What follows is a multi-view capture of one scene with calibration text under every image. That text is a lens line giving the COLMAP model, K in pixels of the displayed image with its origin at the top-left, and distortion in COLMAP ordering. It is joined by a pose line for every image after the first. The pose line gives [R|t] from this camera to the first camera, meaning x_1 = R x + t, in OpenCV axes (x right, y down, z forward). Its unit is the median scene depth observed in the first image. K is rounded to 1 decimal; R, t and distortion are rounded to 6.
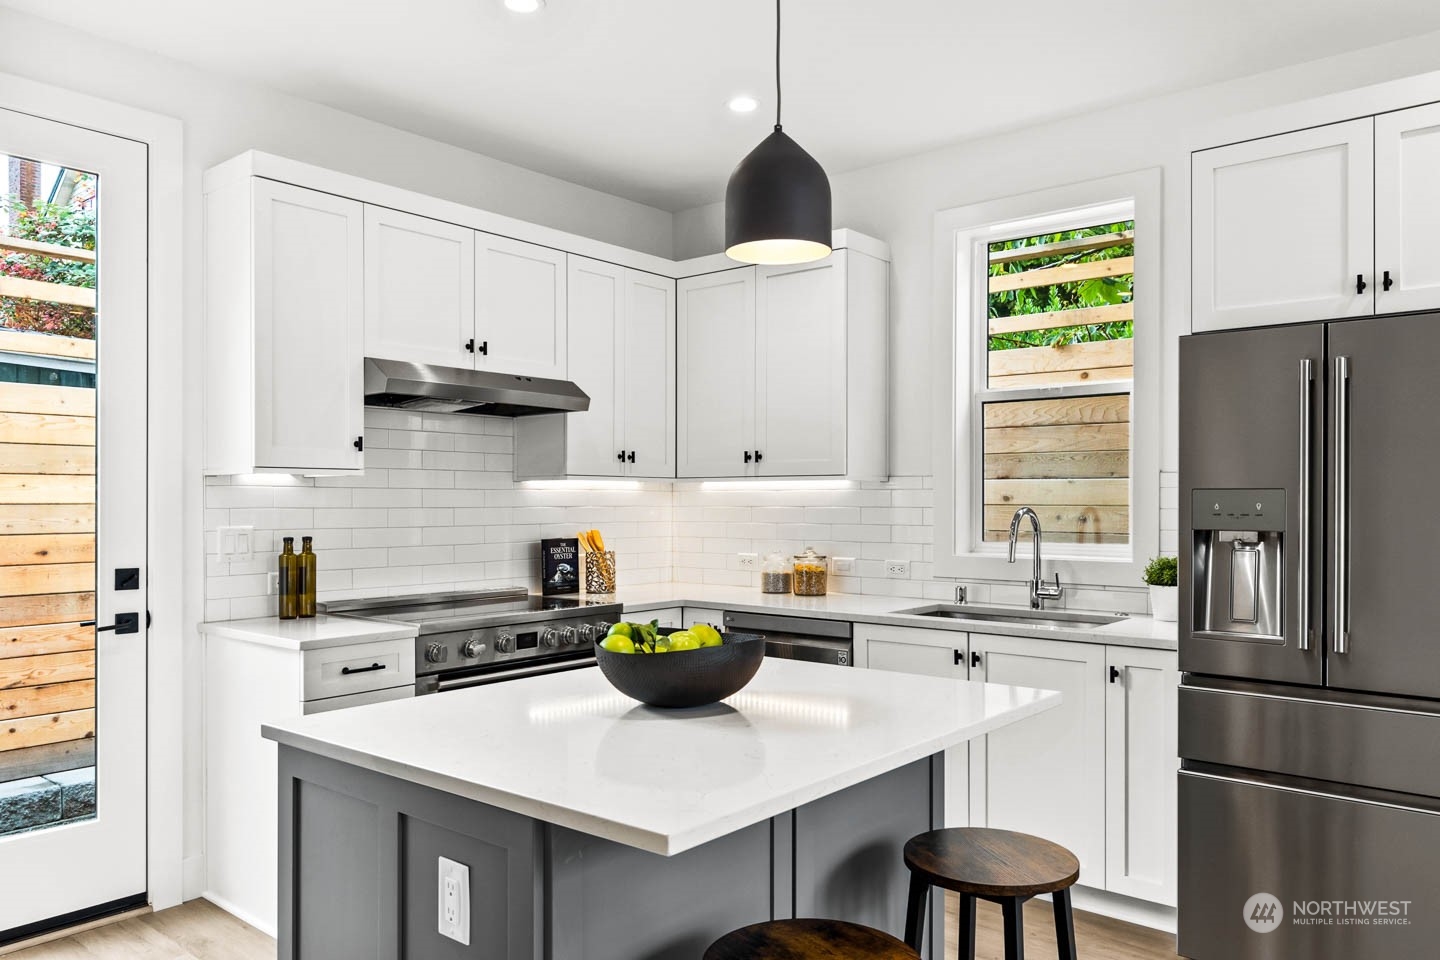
lens RADIAL K [[1052.2, 0, 746.5], [0, 1052.2, 493.7], [0, 0, 1]] dist [0.004188, -0.003032]
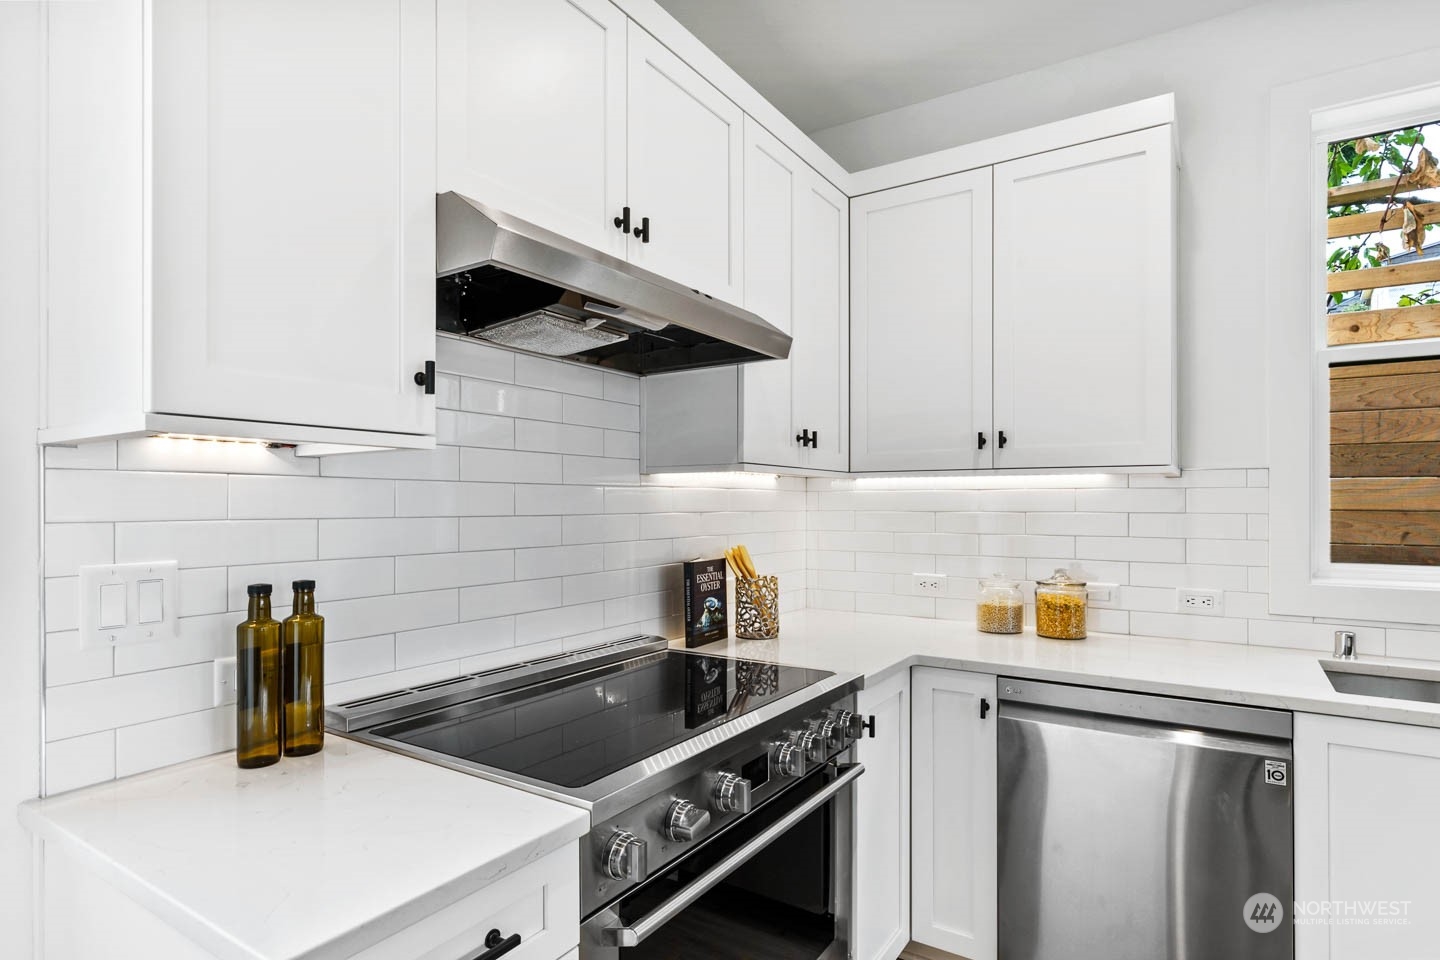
lens RADIAL K [[782.3, 0, 757.0], [0, 782.3, 497.1], [0, 0, 1]] dist [-0.001180, 0.001420]
pose [[0.991718, 0.002485, 0.128410, -0.249036], [-0.002522, 0.999997, 0.000130, 0.002983], [-0.128409, -0.000453, 0.991721, 0.597436]]
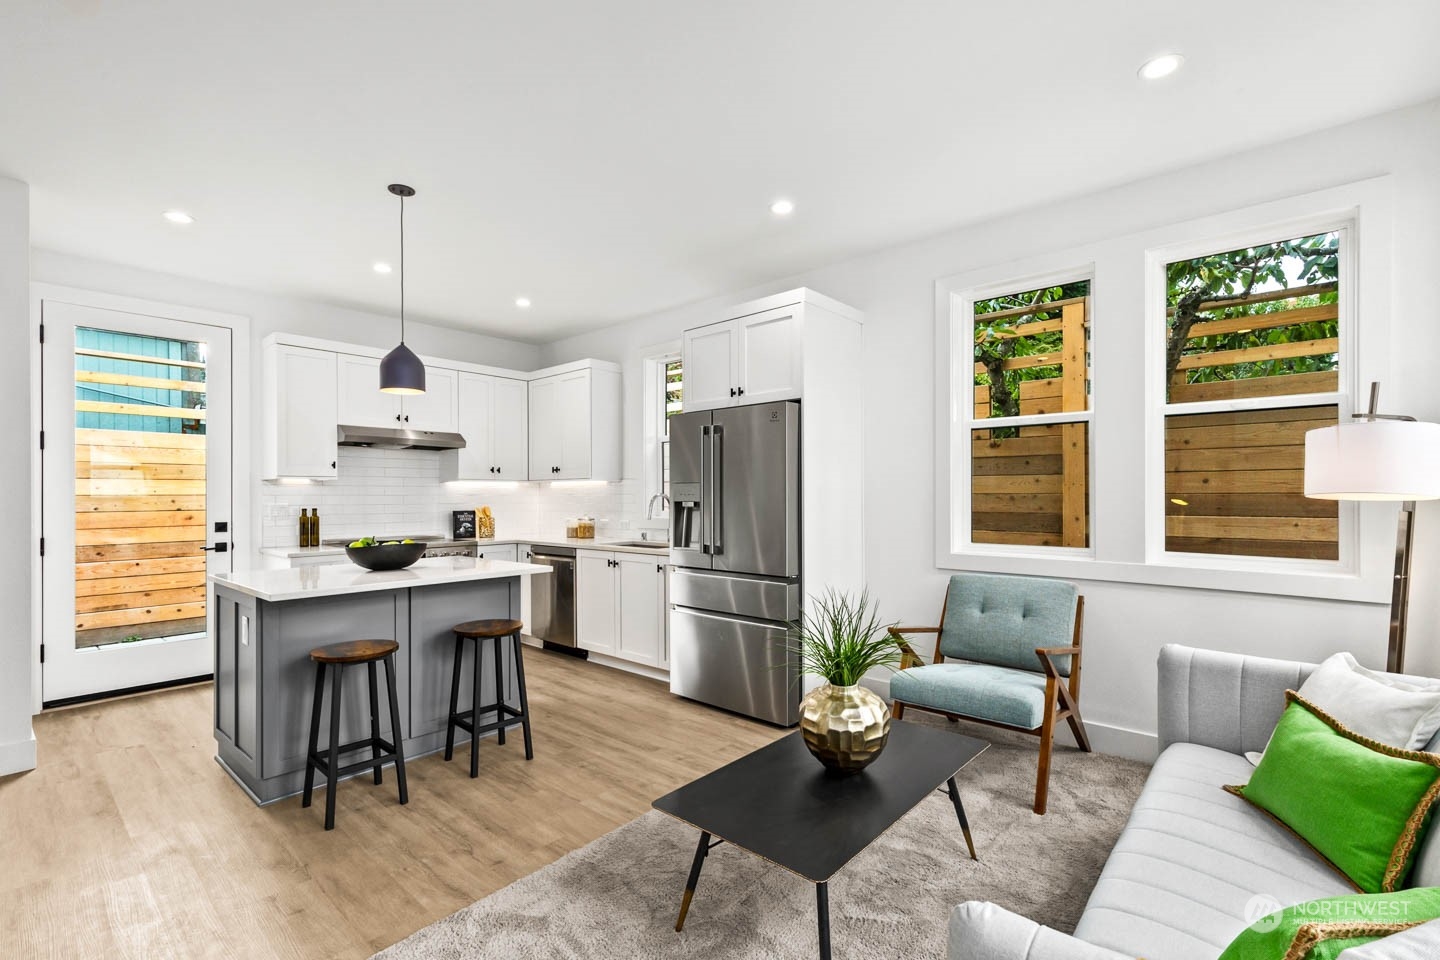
lens RADIAL K [[660.2, 0, 729.0], [0, 660.2, 489.8], [0, 0, 1]] dist [0.012525, -0.000376]
pose [[0.999299, -0.005526, -0.037028, 0.451930], [0.005418, 0.999981, -0.003015, 0.010991], [0.037044, 0.002813, 0.999310, -0.301800]]
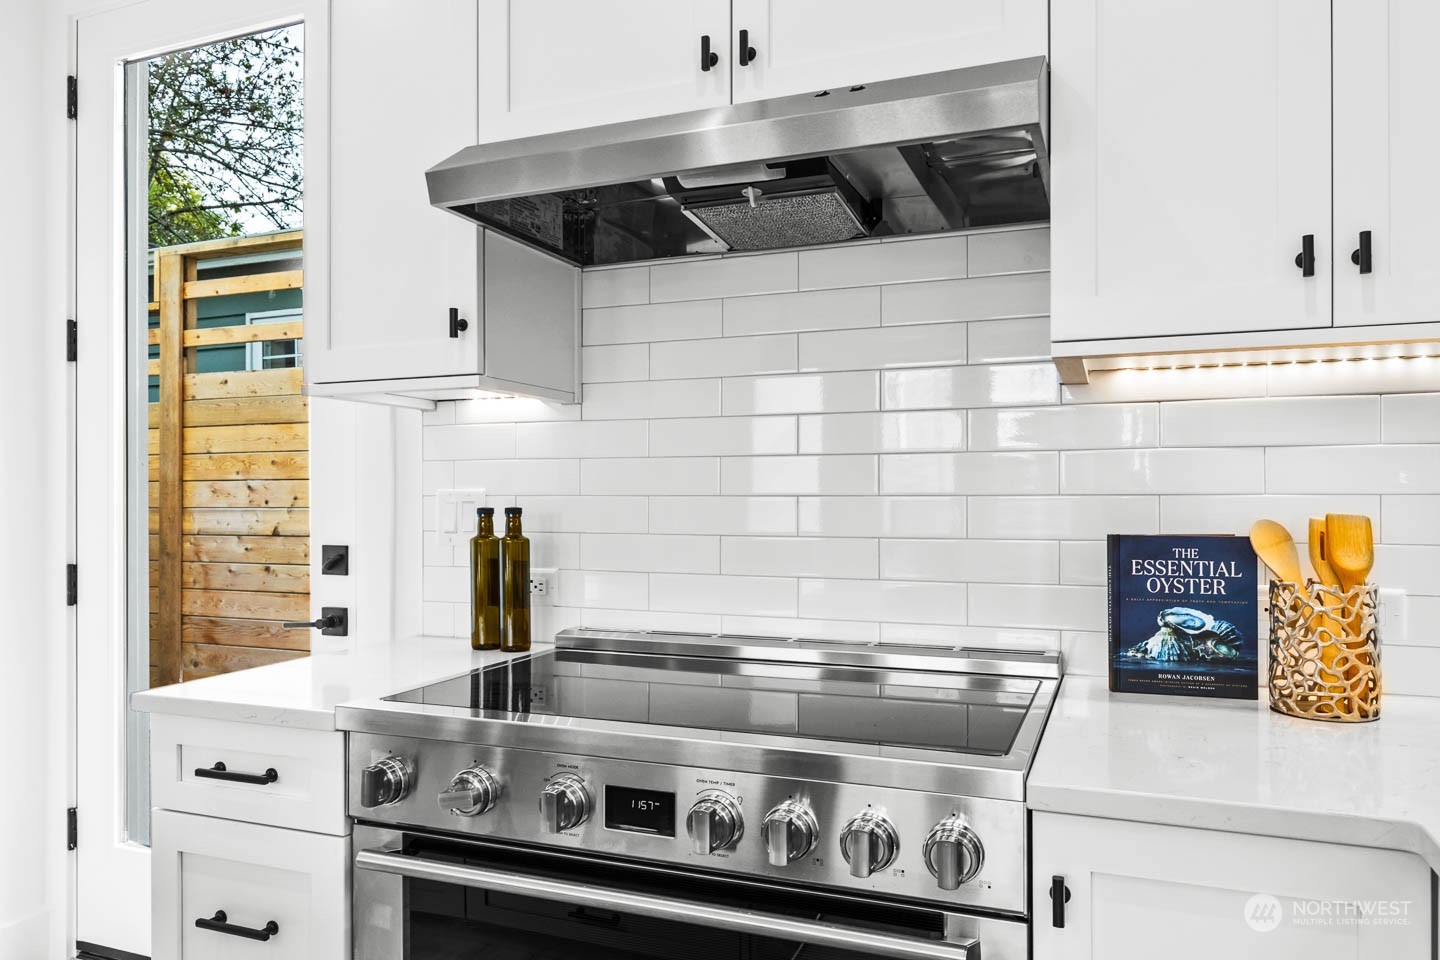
lens RADIAL K [[998.2, 0, 685.2], [0, 998.2, 491.9], [0, 0, 1]] dist [-0.000831, -0.000606]
pose [[0.284483, -0.003874, -0.958673, 0.113494], [0.007954, 0.999967, -0.001681, 0.032531], [0.958648, -0.007147, 0.284504, 0.890622]]
